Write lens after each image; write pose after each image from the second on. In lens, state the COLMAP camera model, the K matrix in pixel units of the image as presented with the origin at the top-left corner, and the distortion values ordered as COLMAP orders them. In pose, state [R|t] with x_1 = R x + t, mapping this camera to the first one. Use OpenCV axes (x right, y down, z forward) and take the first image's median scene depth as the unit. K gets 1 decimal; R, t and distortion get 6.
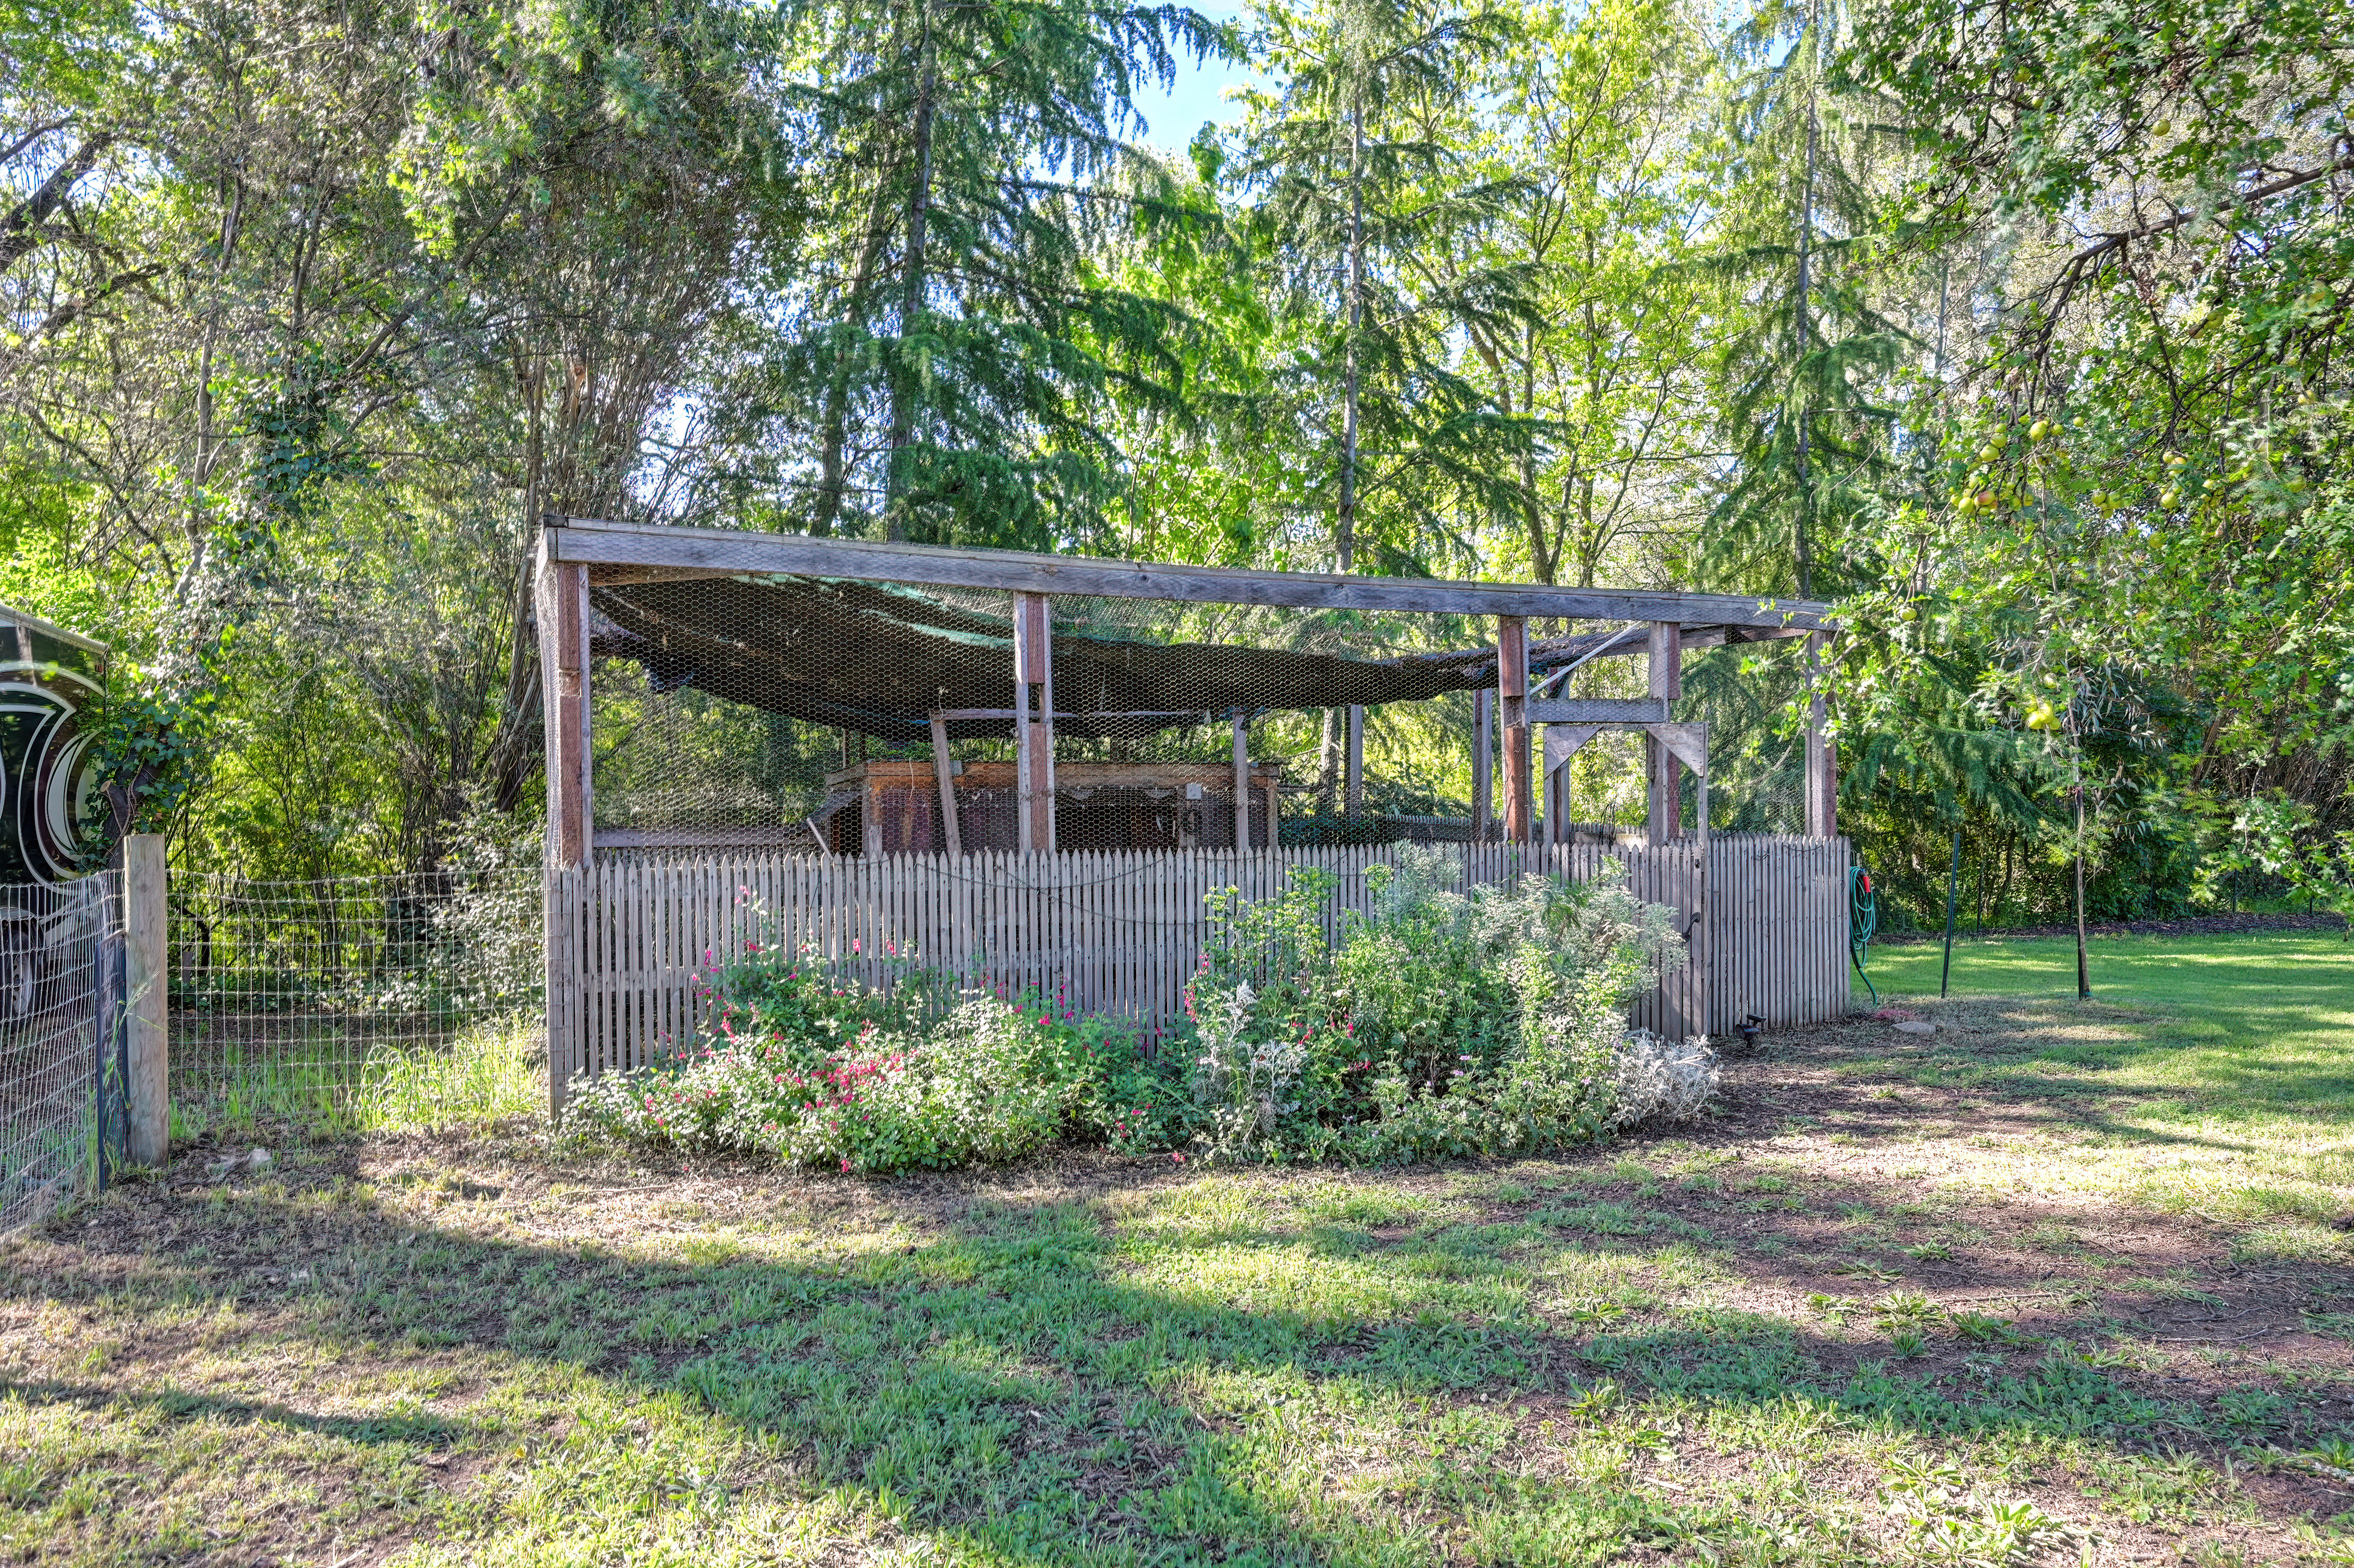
lens RADIAL K [[1417.8, 0, 1173.6], [0, 1417.8, 785.4], [0, 0, 1]] dist [0.005376, 0.001553]
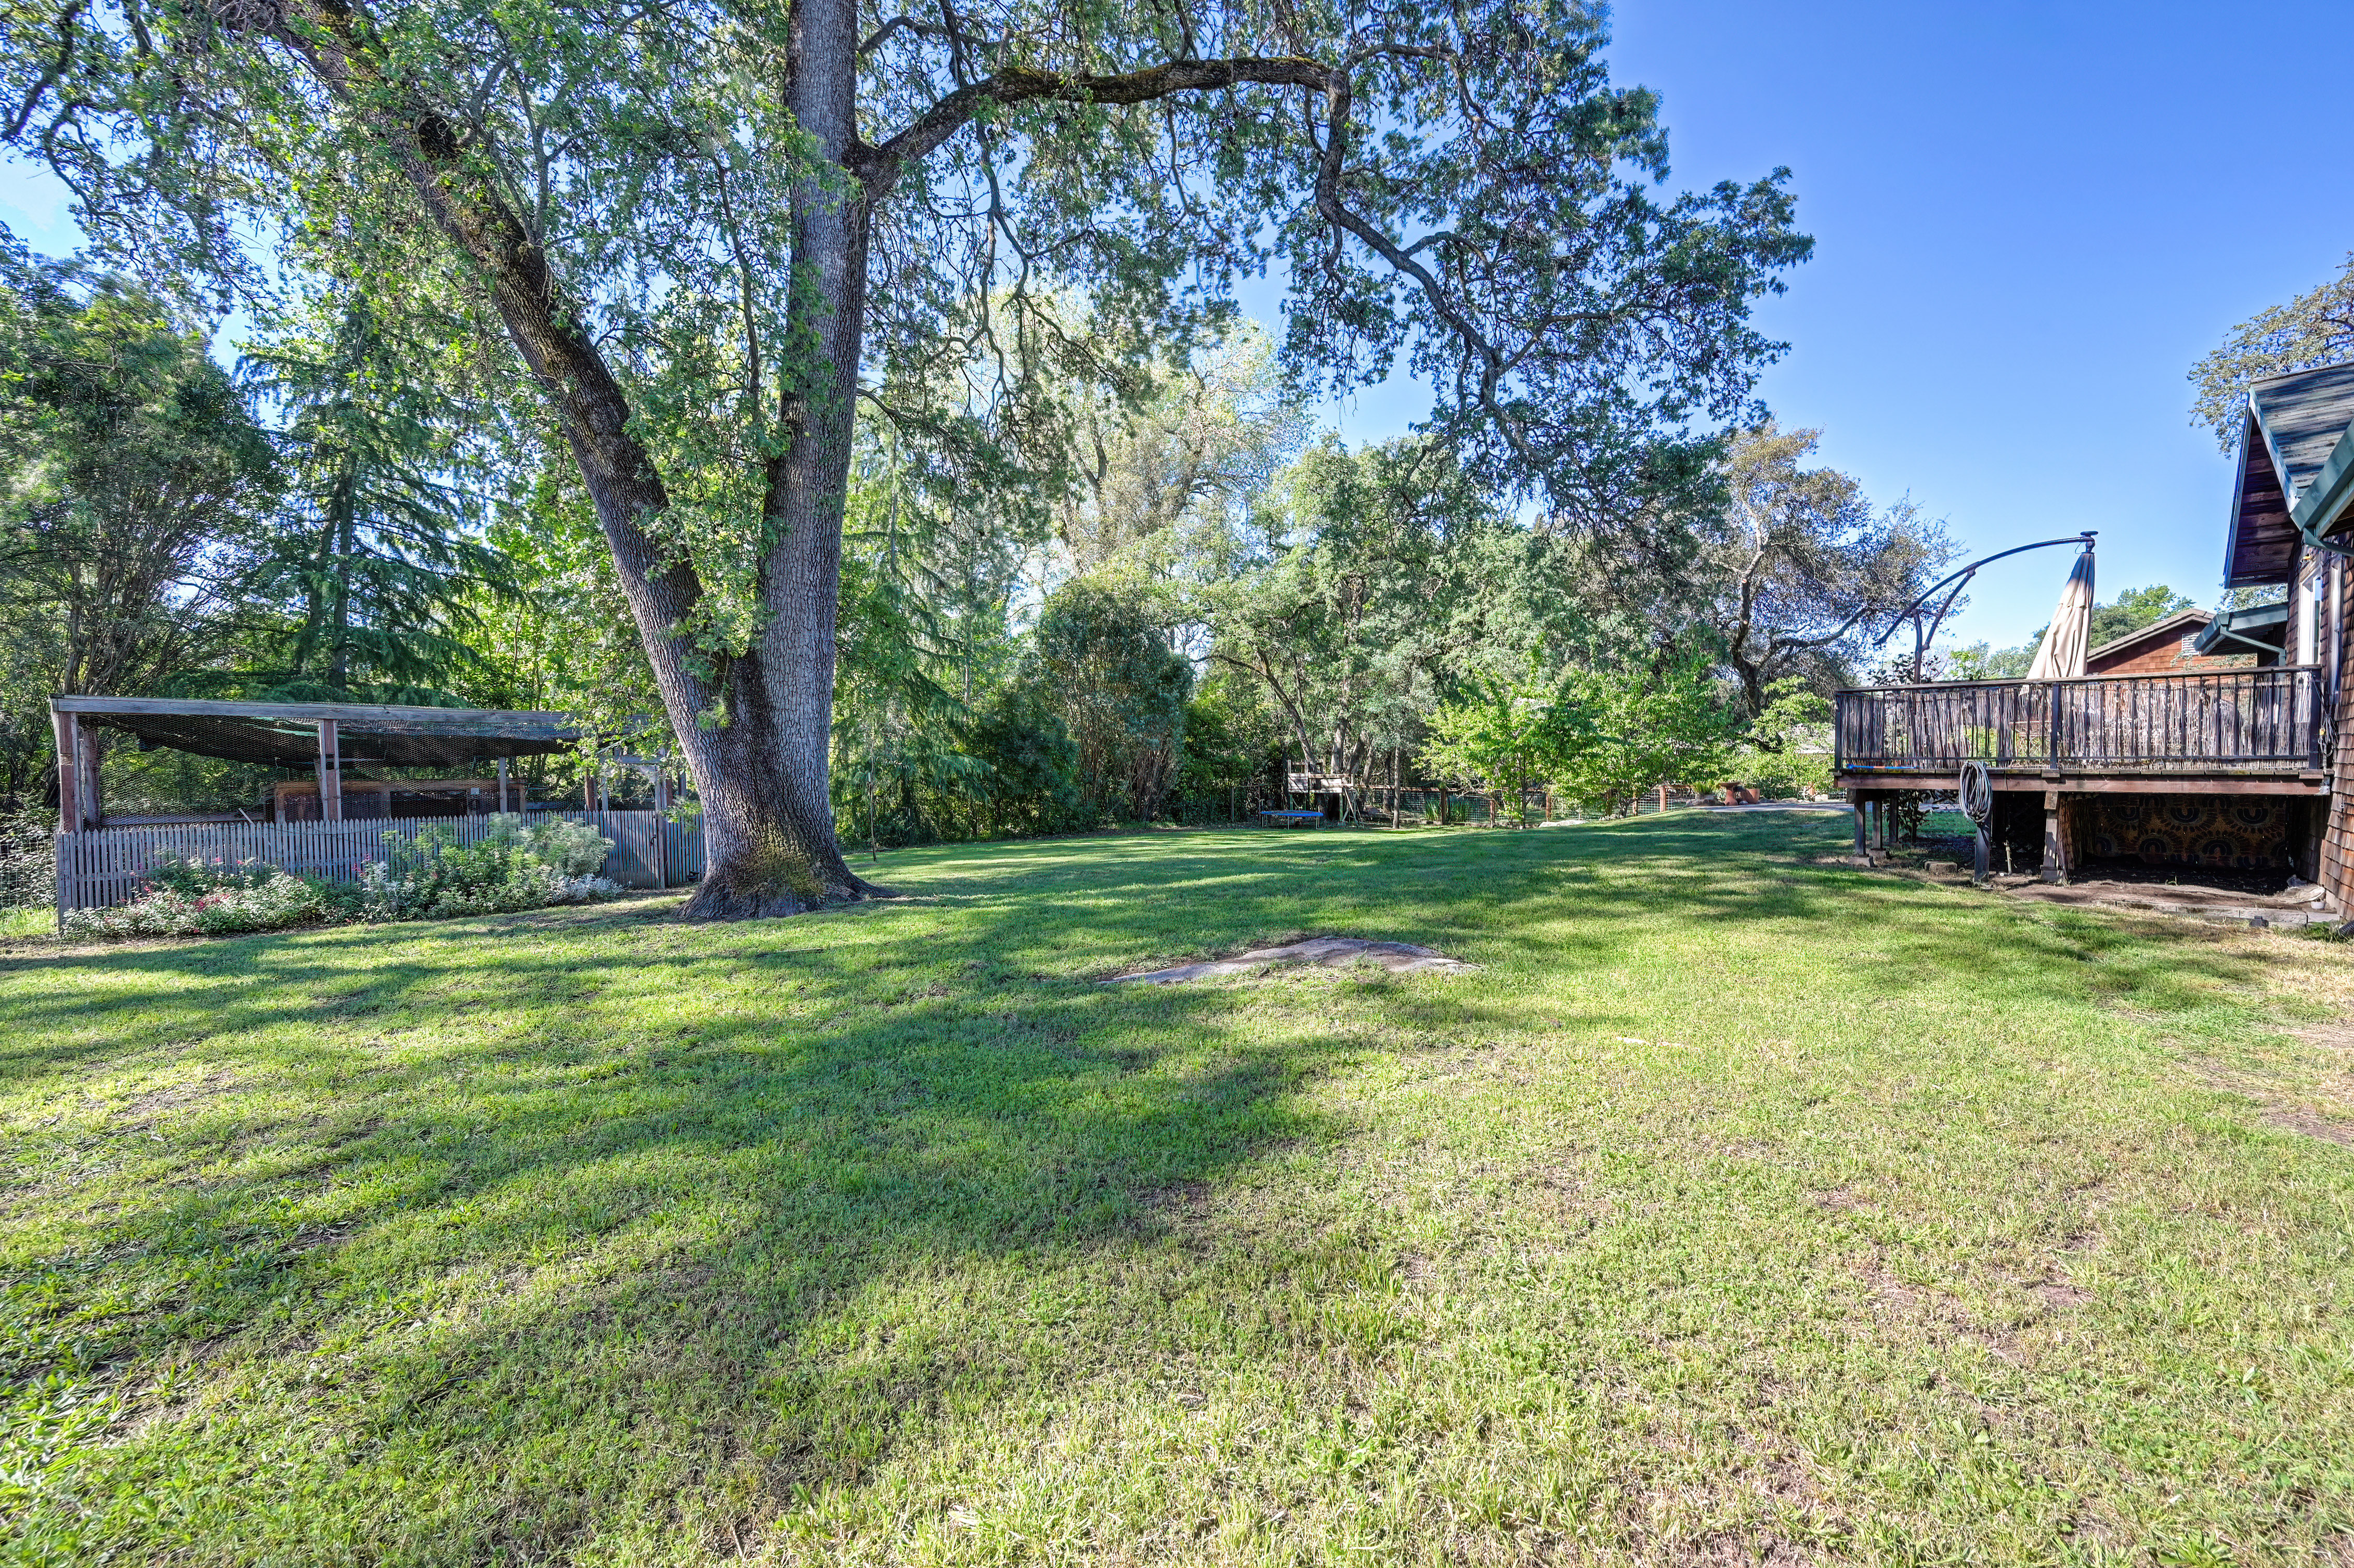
lens RADIAL K [[944.3, 0, 1181.6], [0, 944.3, 762.7], [0, 0, 1]] dist [0.000720, 0.000073]
pose [[0.916693, -0.010162, 0.399464, 0.736626], [0.012303, 0.999920, -0.002796, -0.036973], [-0.399404, 0.007478, 0.916745, -1.363811]]
